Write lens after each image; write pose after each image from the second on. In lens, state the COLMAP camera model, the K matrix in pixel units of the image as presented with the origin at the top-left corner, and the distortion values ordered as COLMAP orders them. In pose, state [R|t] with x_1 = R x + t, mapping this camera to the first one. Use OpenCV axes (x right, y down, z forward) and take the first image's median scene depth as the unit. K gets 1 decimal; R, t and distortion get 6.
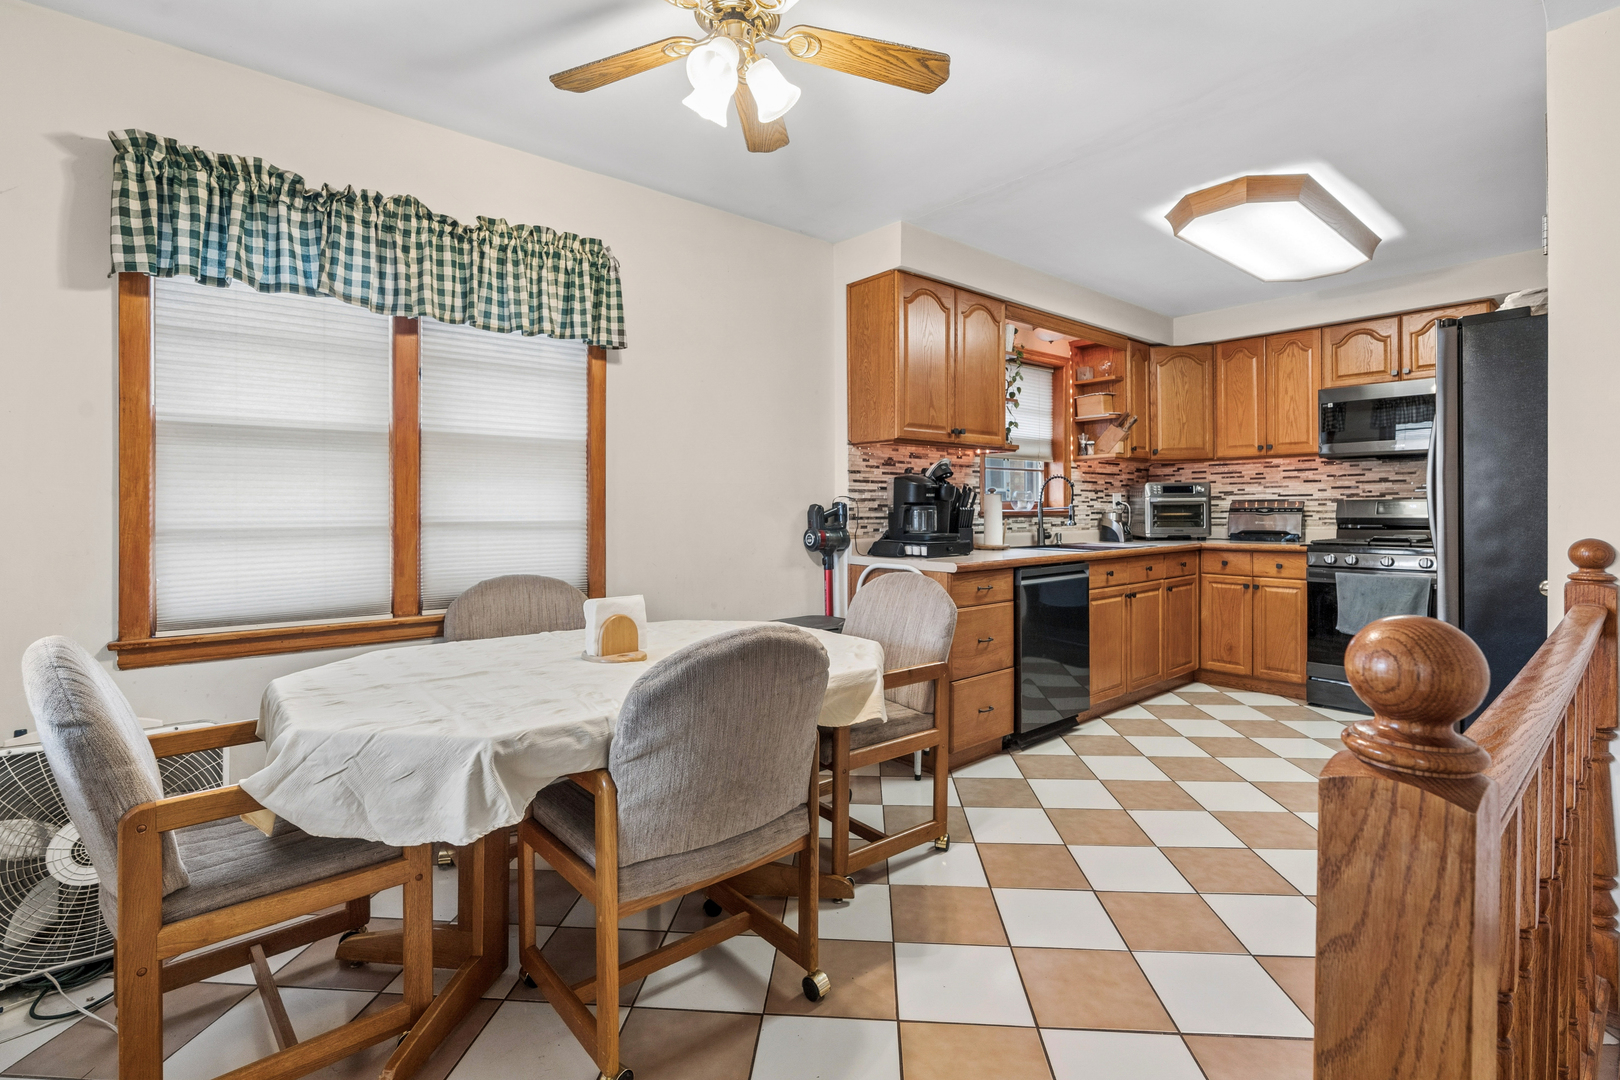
lens RADIAL K [[749.6, 0, 809.9], [0, 749.6, 504.0], [0, 0, 1]] dist [-0.010597, 0.004039]
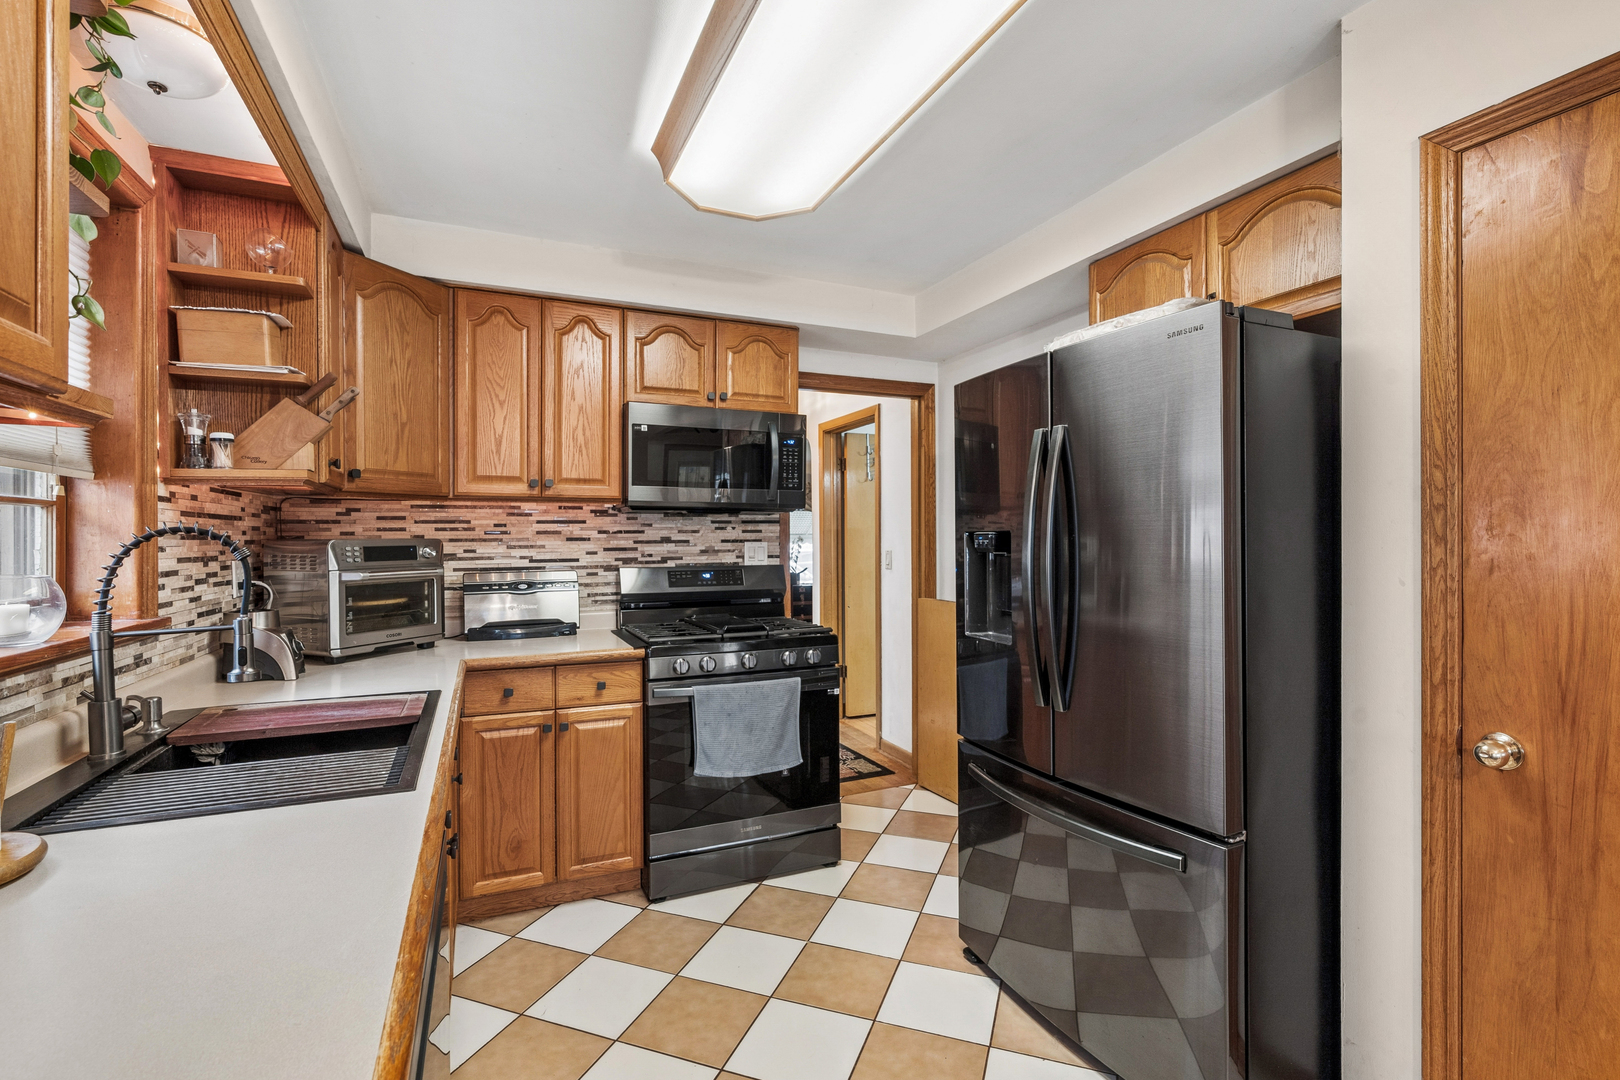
lens RADIAL K [[749.6, 0, 836.0], [0, 749.6, 543.6], [0, 0, 1]] dist [-0.010597, 0.004039]
pose [[0.281328, -0.001843, 0.959610, 0.103052], [-0.004593, 0.999984, 0.003267, -0.031519], [-0.959601, -0.005327, 0.281315, 0.622277]]
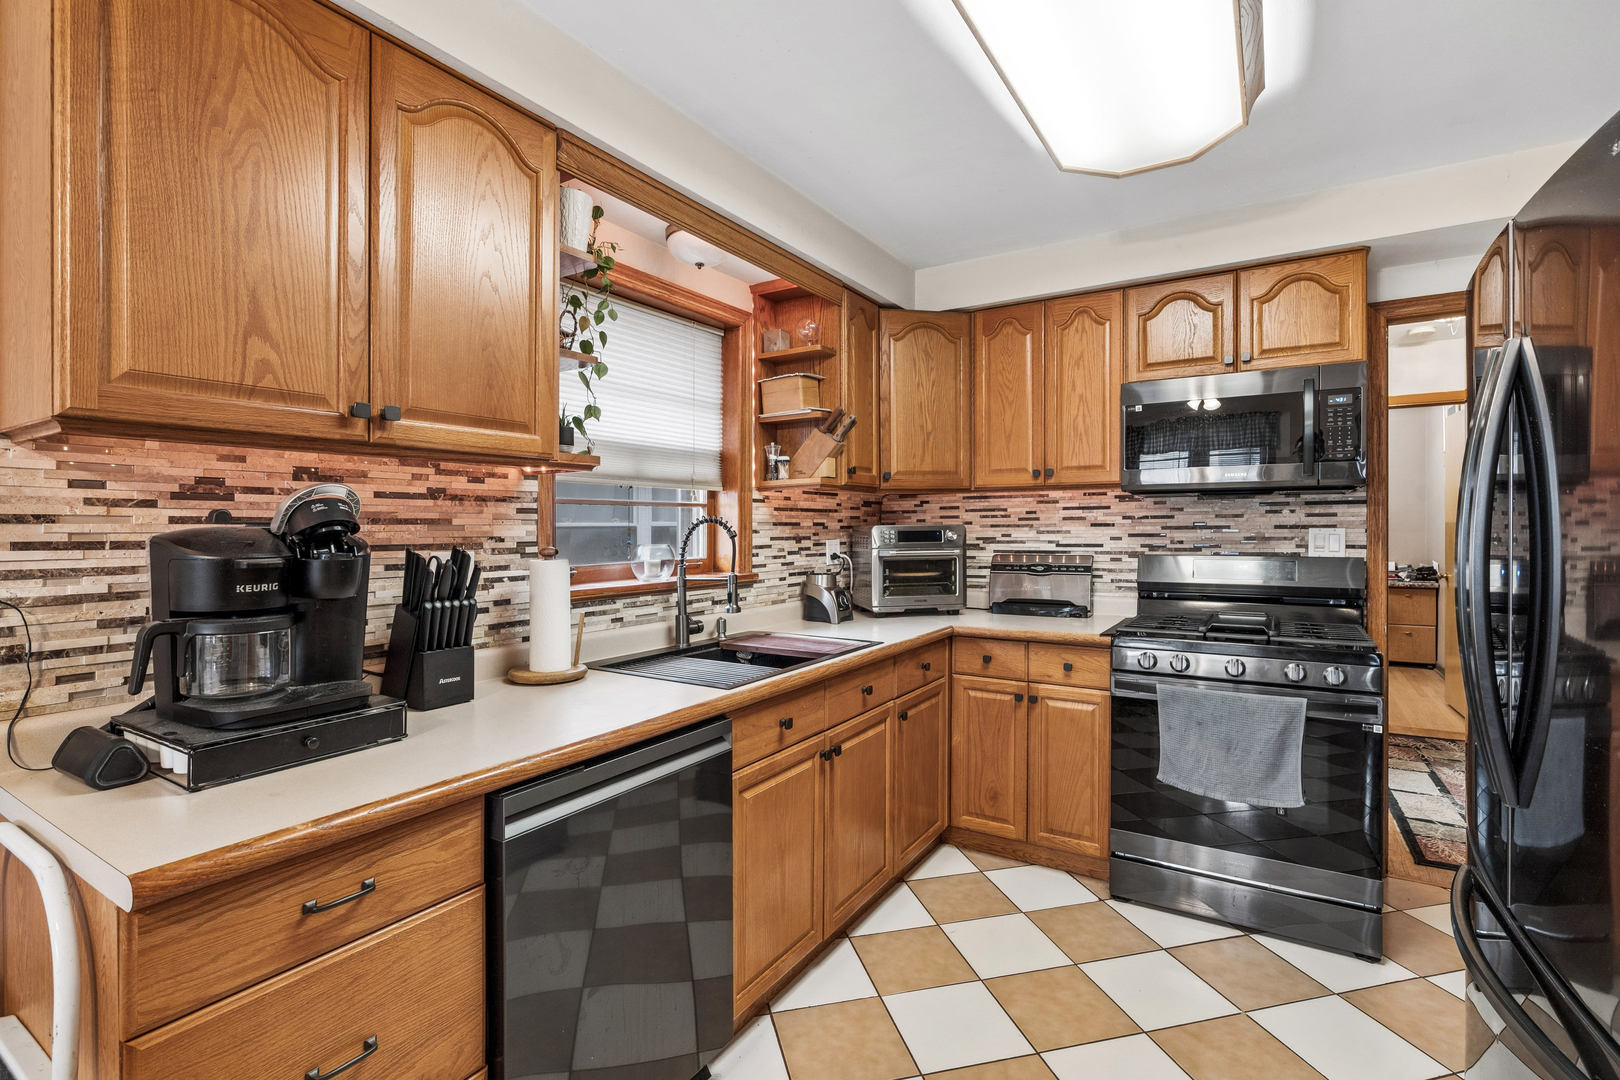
lens RADIAL K [[749.6, 0, 800.4], [0, 749.6, 531.9], [0, 0, 1]] dist [-0.010597, 0.004039]
pose [[0.959067, -0.000174, 0.283180, 0.231941], [-0.003033, 0.999936, 0.010886, -0.032301], [-0.283164, -0.011299, 0.959005, 0.451819]]
